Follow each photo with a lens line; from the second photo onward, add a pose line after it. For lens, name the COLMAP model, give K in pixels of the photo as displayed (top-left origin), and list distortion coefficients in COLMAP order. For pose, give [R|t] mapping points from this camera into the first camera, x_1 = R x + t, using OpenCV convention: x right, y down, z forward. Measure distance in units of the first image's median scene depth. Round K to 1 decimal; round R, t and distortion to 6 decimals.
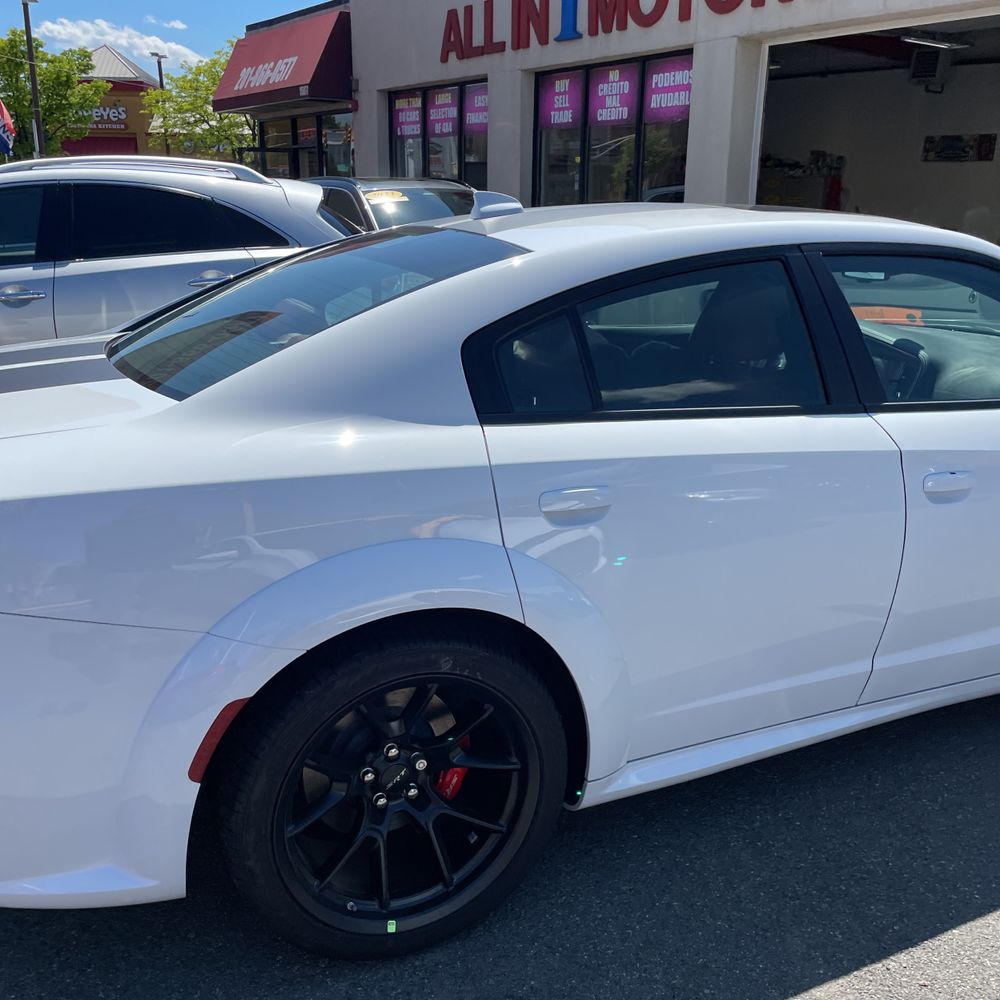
lens RADIAL K [[1002.2, 0, 491.9], [0, 1002.2, 483.3], [0, 0, 1]] dist [0.093531, -0.125039]
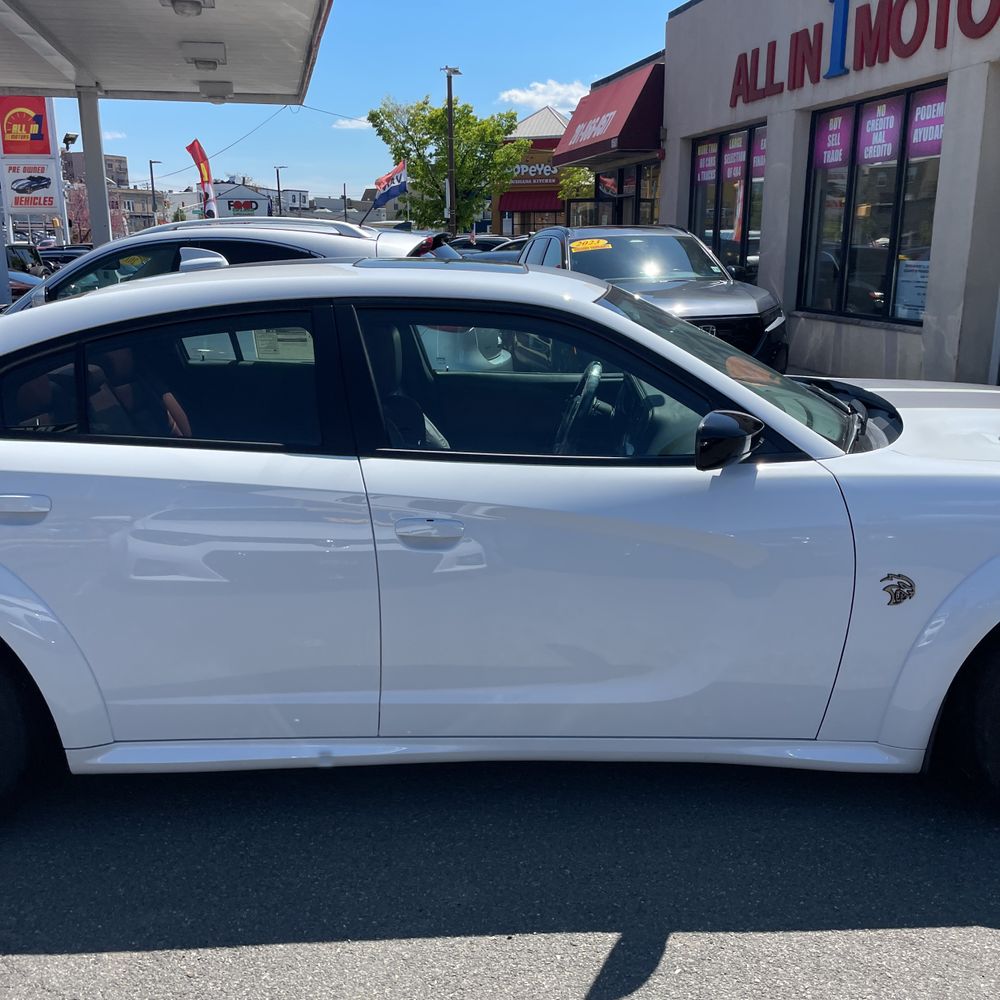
lens RADIAL K [[1002.3, 0, 500.0], [0, 1002.3, 500.0], [0, 0, 1]] dist [0.090348, -0.116491]
pose [[0.919031, 0.085270, -0.384852, 0.180024], [-0.094981, 0.995459, -0.006256, -0.006123], [0.382572, 0.042303, 0.922957, 0.016636]]
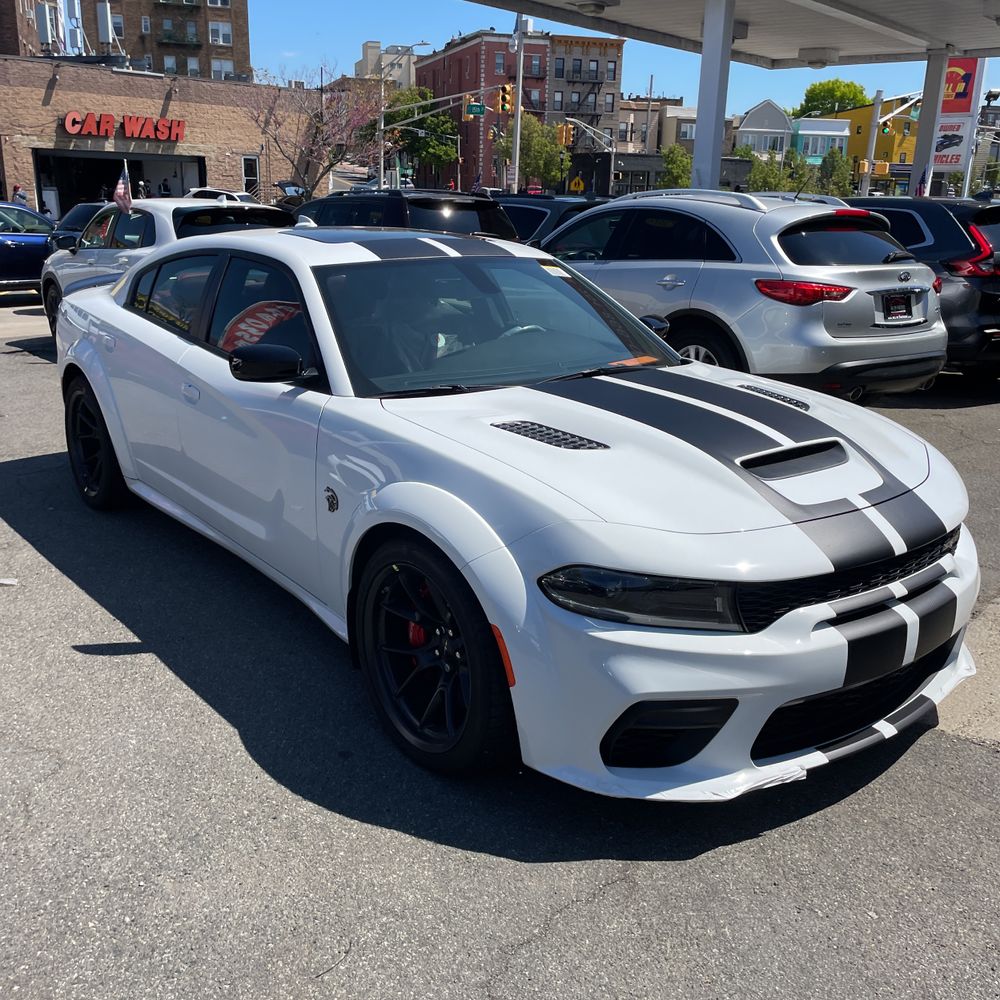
lens RADIAL K [[1002.2, 0, 491.9], [0, 1002.2, 483.3], [0, 0, 1]] dist [0.093531, -0.125039]
pose [[0.251615, 0.271025, -0.929105, 0.437207], [-0.283365, 0.938552, 0.197041, -0.066737], [0.925416, 0.213697, 0.312953, 0.193594]]
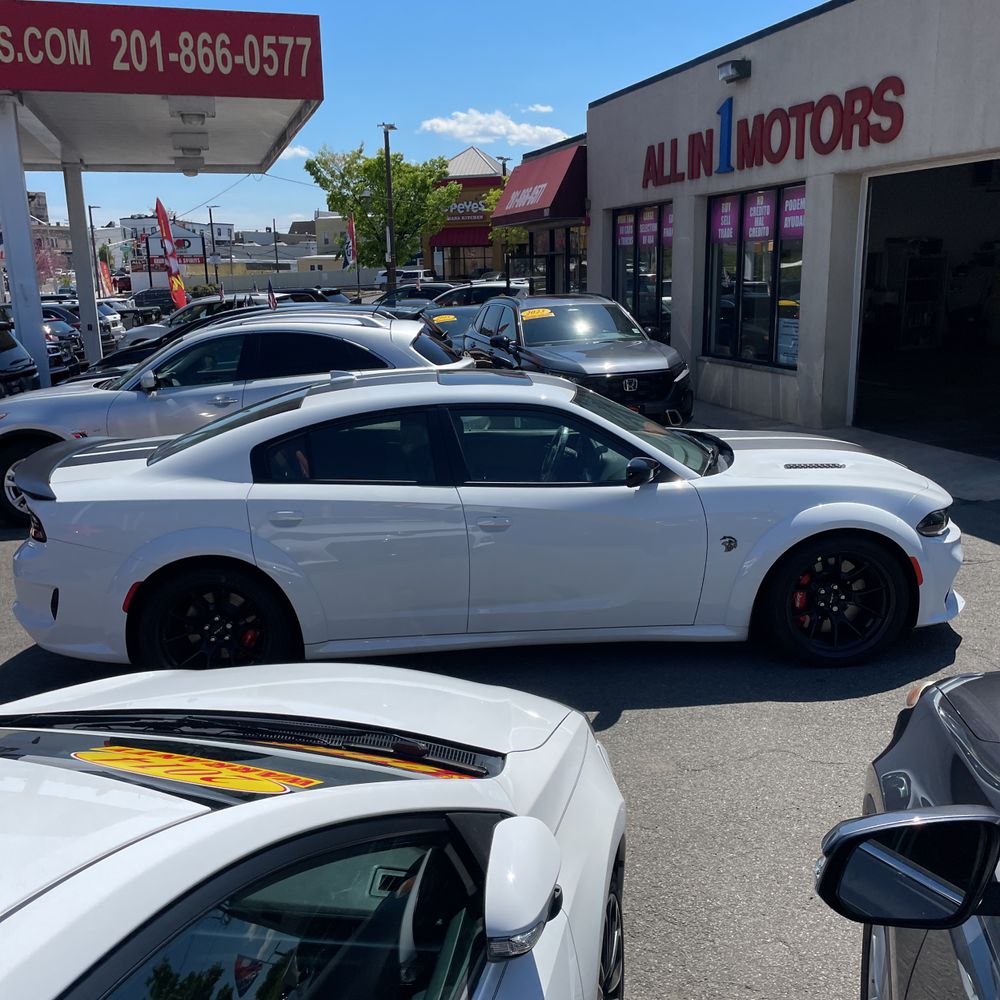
lens RADIAL K [[995.1, 0, 500.0], [0, 995.1, 500.0], [0, 0, 1]] dist [0.076771, -0.035765]
pose [[0.944369, 0.044110, -0.325916, 0.220470], [-0.058895, 0.997628, -0.035632, 0.005271], [0.323571, 0.052845, 0.944727, -0.176666]]
